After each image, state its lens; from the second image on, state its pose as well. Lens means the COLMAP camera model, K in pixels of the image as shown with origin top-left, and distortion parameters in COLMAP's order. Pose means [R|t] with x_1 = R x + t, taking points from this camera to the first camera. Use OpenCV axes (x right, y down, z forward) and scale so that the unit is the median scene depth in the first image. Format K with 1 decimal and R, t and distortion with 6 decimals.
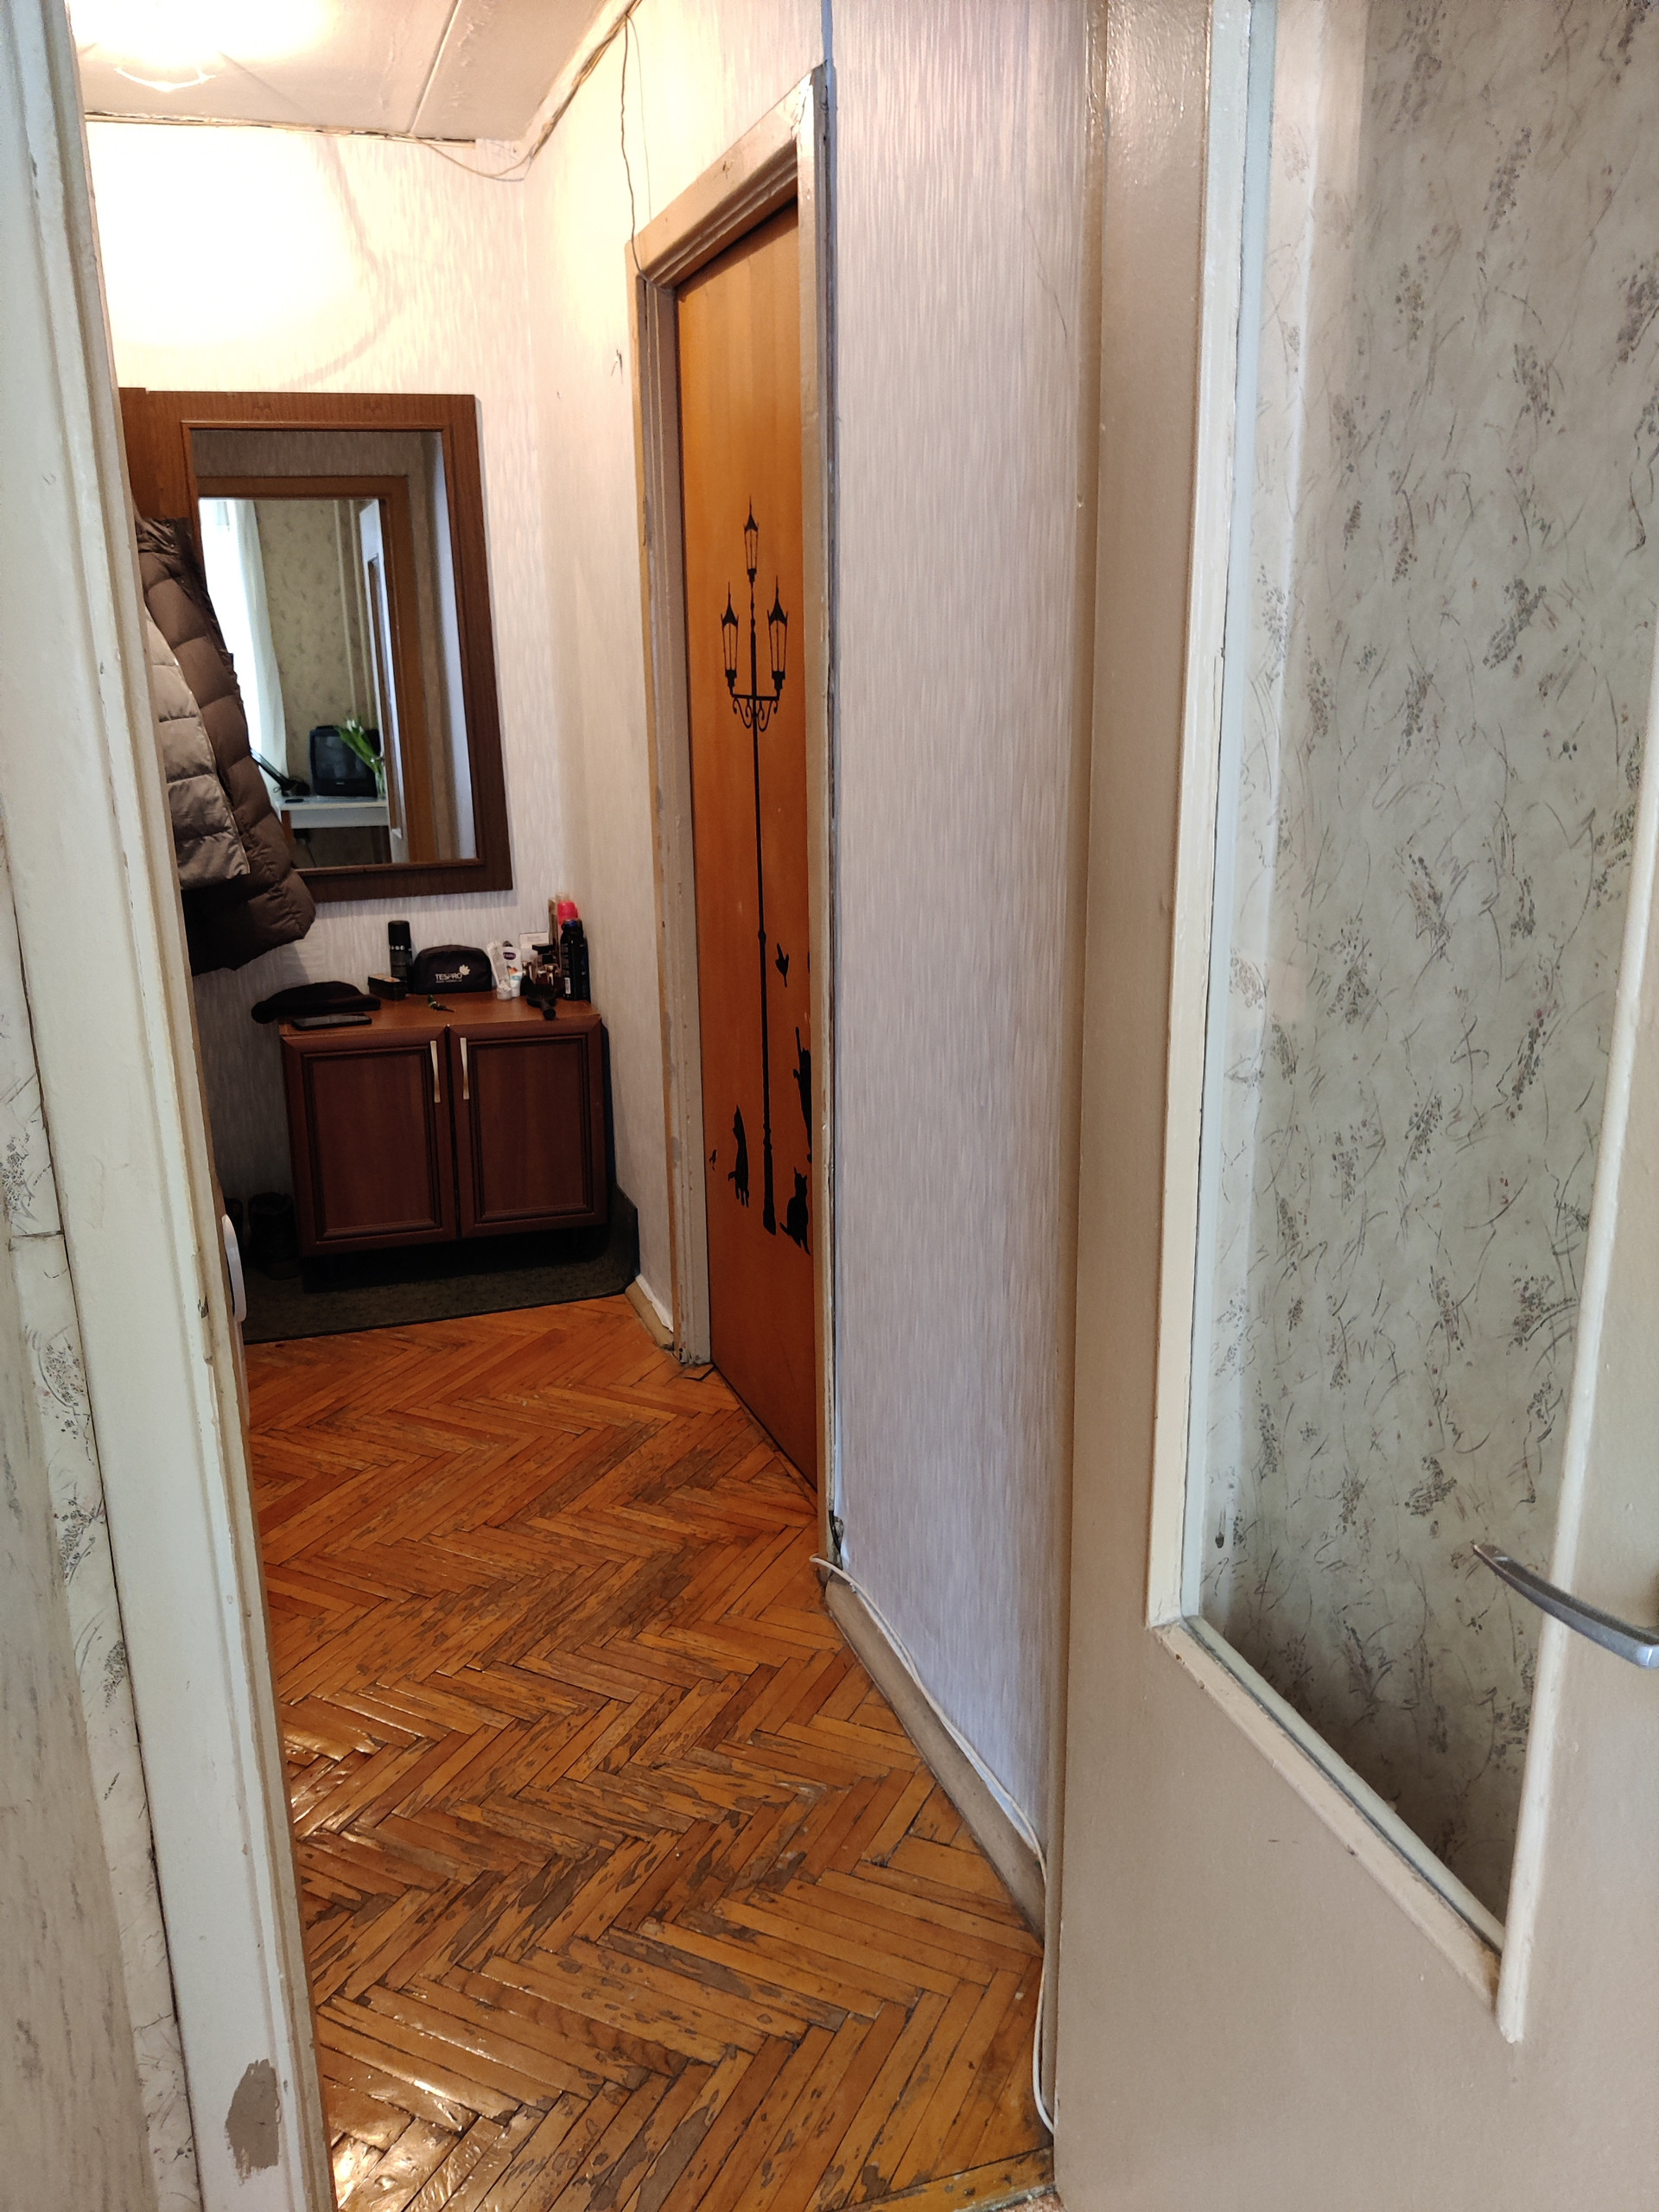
lens RADIAL K [[1708.4, 0, 829.5], [0, 1708.4, 1106.0], [0, 0, 1]] dist [0.039485, -0.089467]
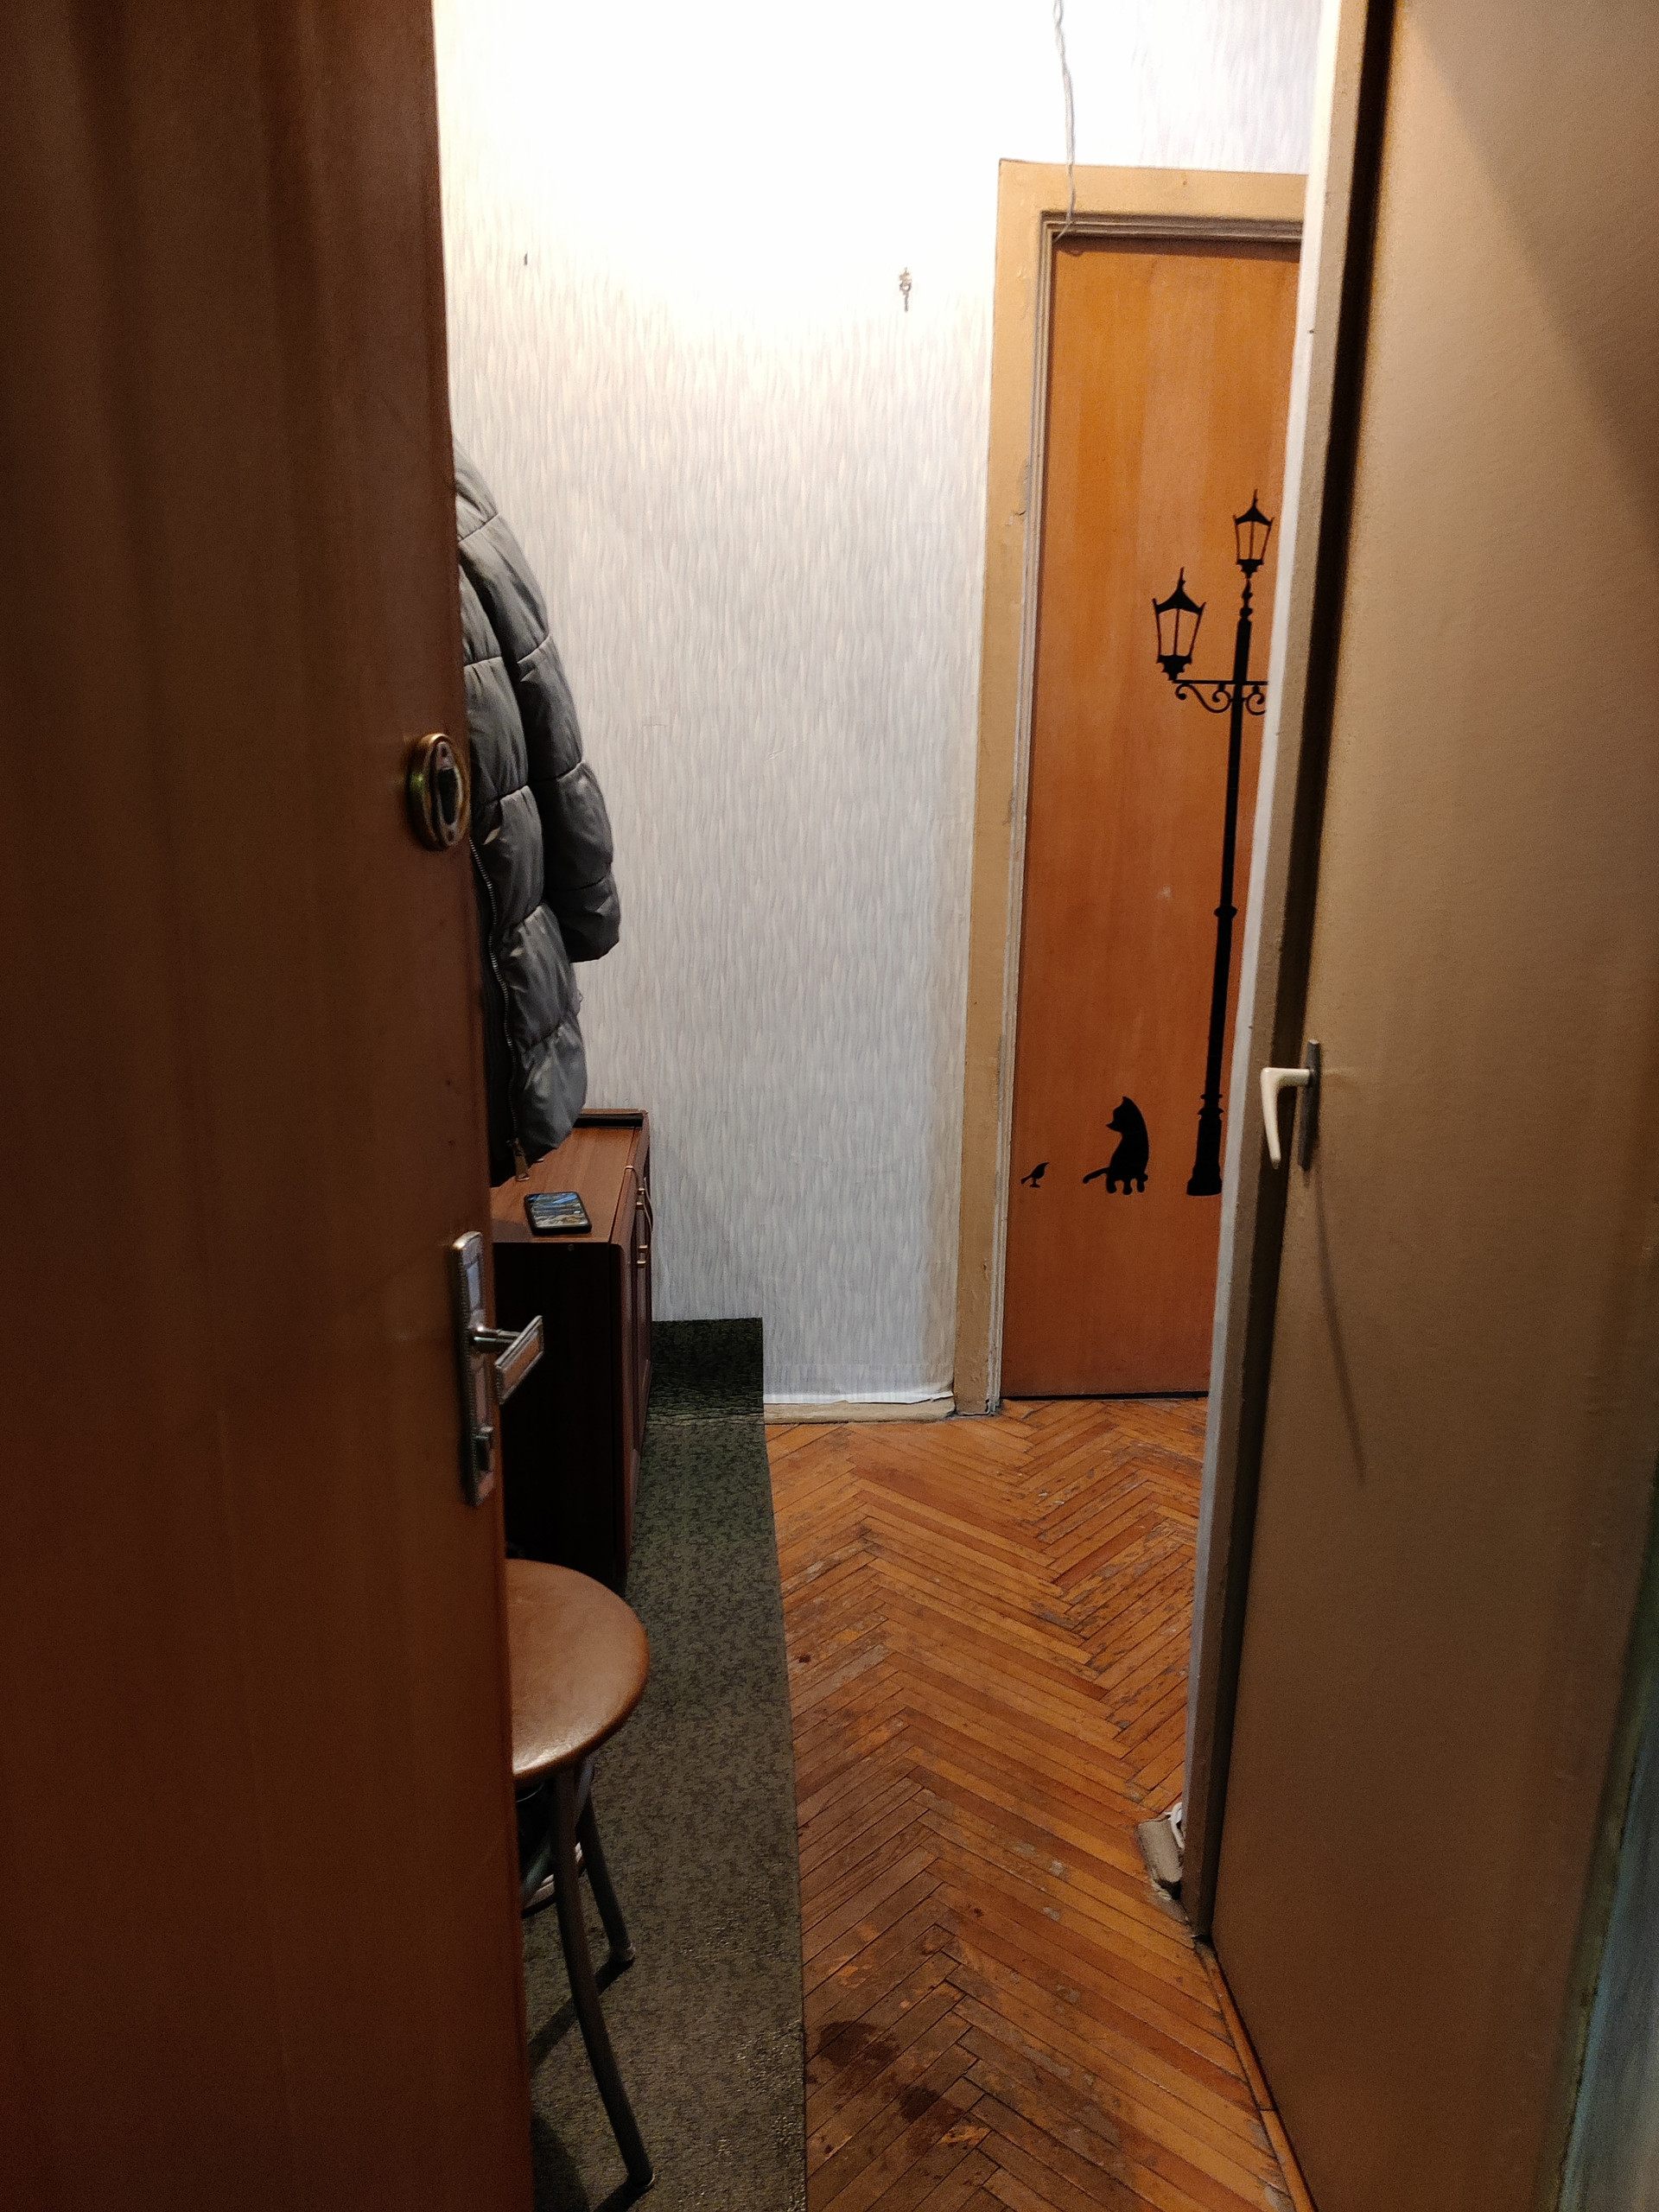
lens RADIAL K [[1708.4, 0, 829.5], [0, 1708.4, 1106.0], [0, 0, 1]] dist [0.039485, -0.089467]
pose [[0.270246, -0.237181, 0.933120, -1.102104], [0.243495, 0.954512, 0.172098, -0.222373], [-0.931492, 0.180701, 0.315705, 0.905710]]
